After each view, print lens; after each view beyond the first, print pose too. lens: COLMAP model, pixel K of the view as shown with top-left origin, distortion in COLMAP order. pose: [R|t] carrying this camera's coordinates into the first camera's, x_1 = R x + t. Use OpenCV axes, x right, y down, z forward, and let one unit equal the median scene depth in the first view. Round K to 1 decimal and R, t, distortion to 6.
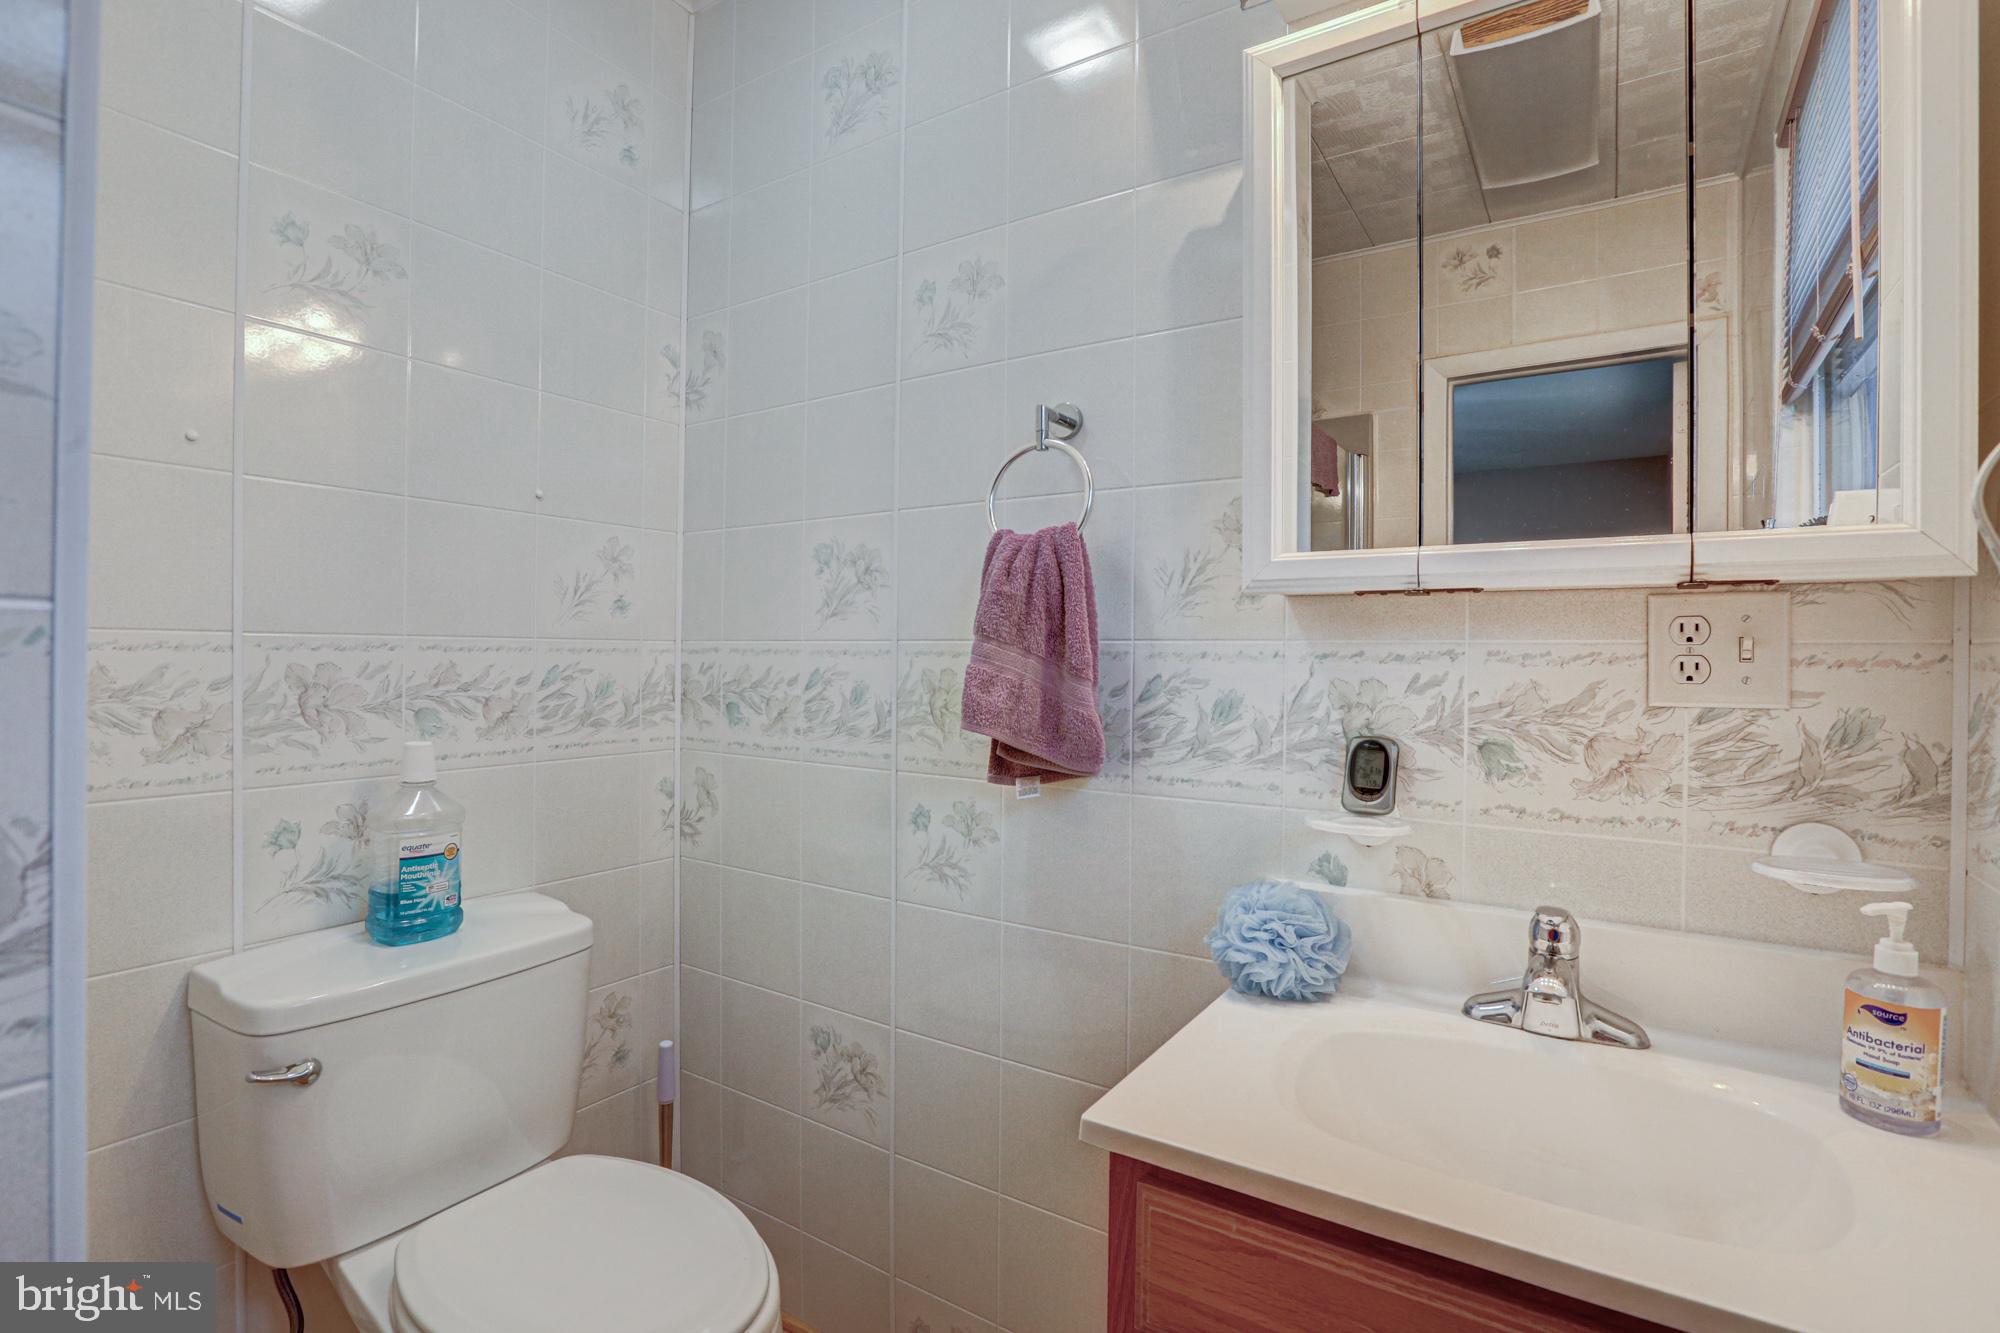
lens RADIAL K [[913.0, 0, 1013.7], [0, 913.0, 679.8], [0, 0, 1]] dist [-0.045233, 0.014754]
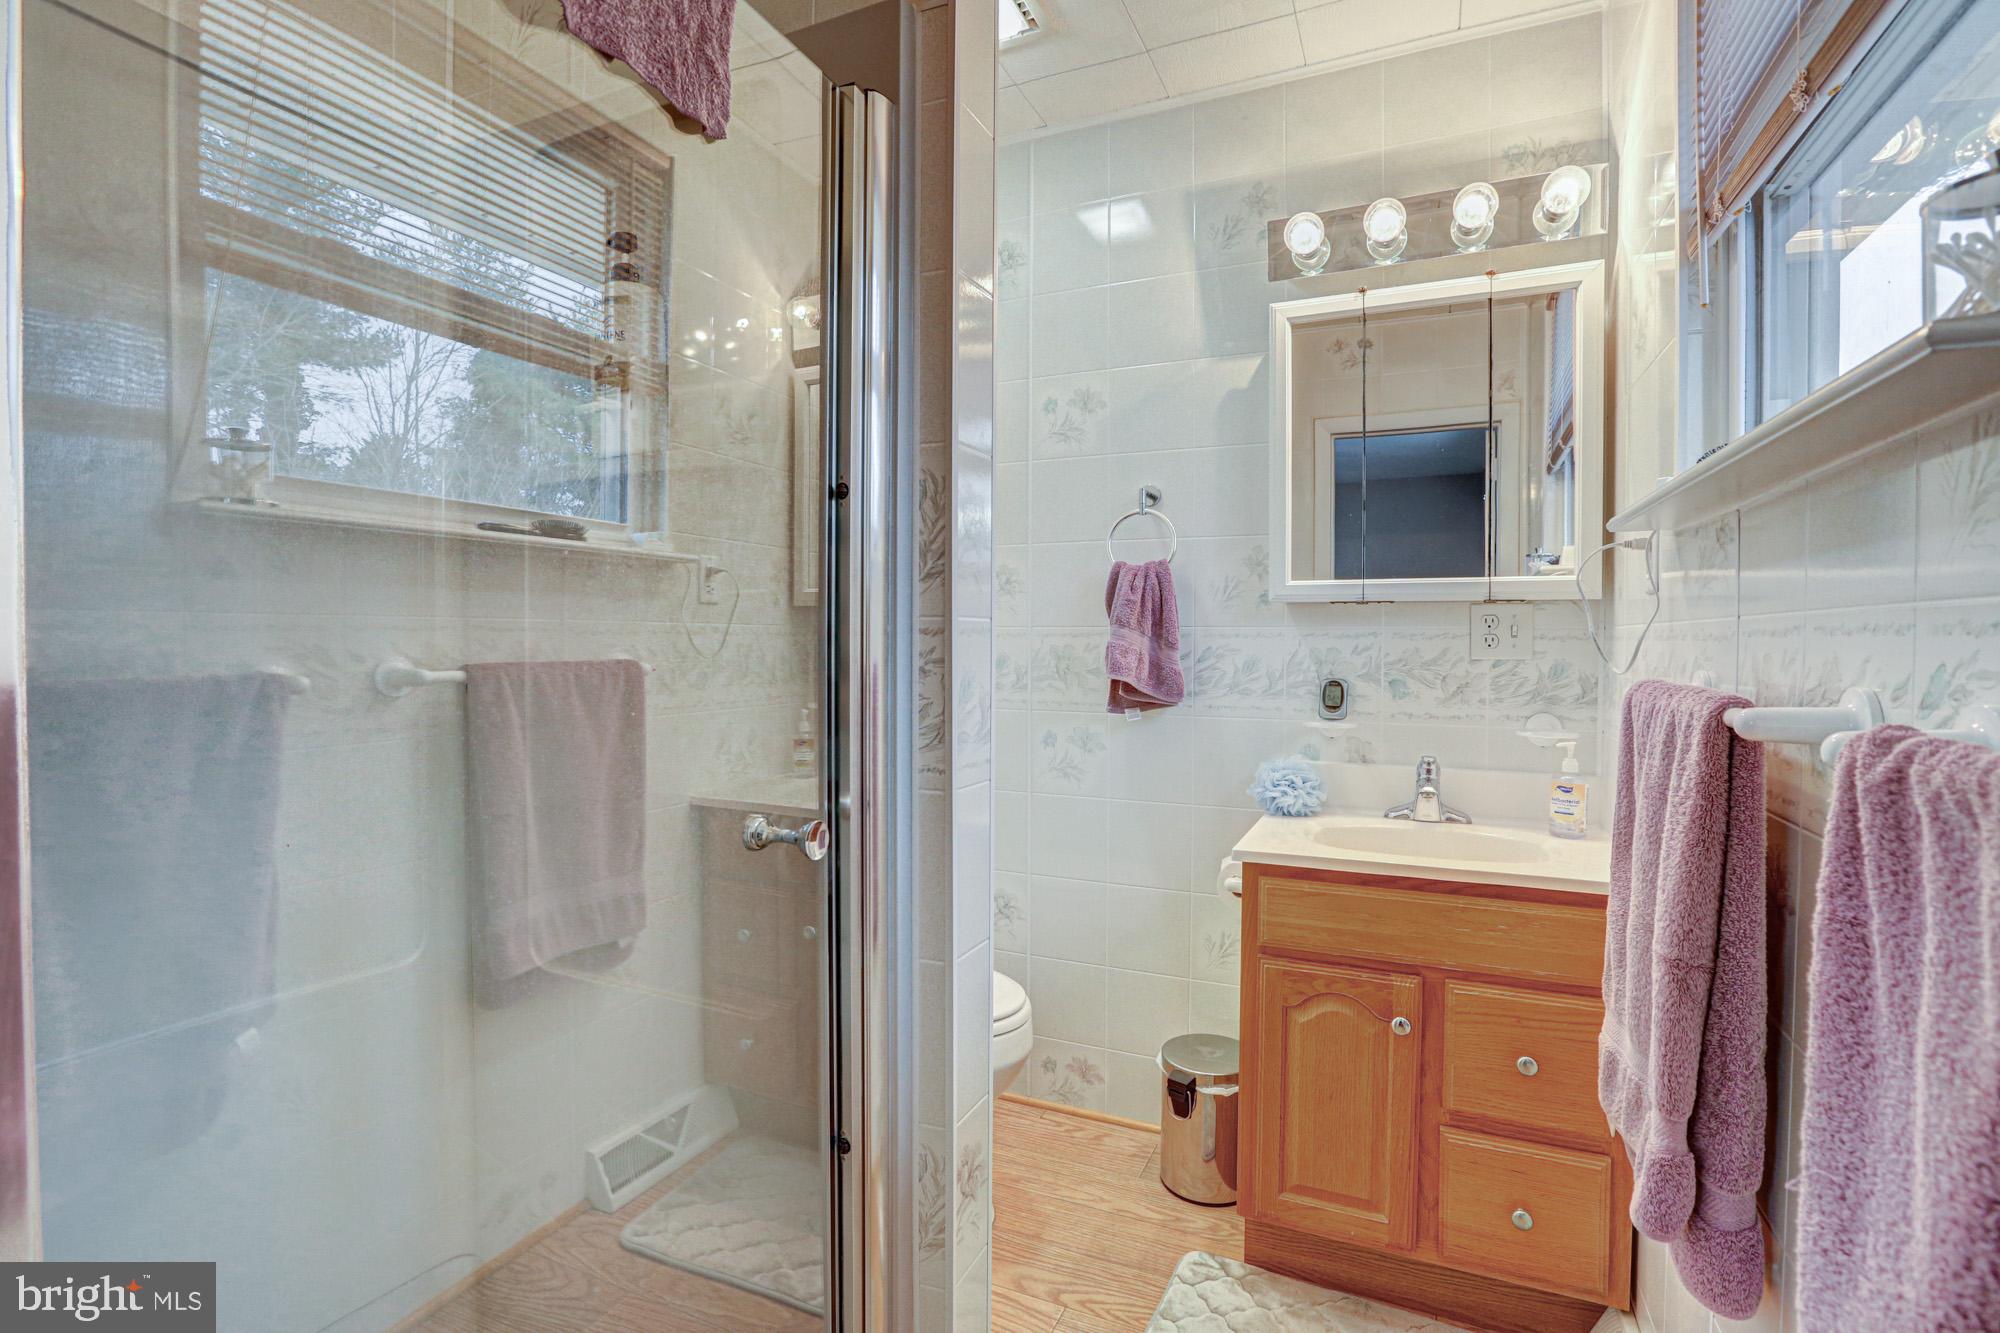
lens RADIAL K [[913.0, 0, 1013.7], [0, 913.0, 679.8], [0, 0, 1]] dist [-0.045233, 0.014754]
pose [[0.988348, -0.011922, 0.151745, -0.538296], [0.008904, 0.999749, 0.020555, 0.020906], [-0.151952, -0.018964, 0.988206, -0.744858]]
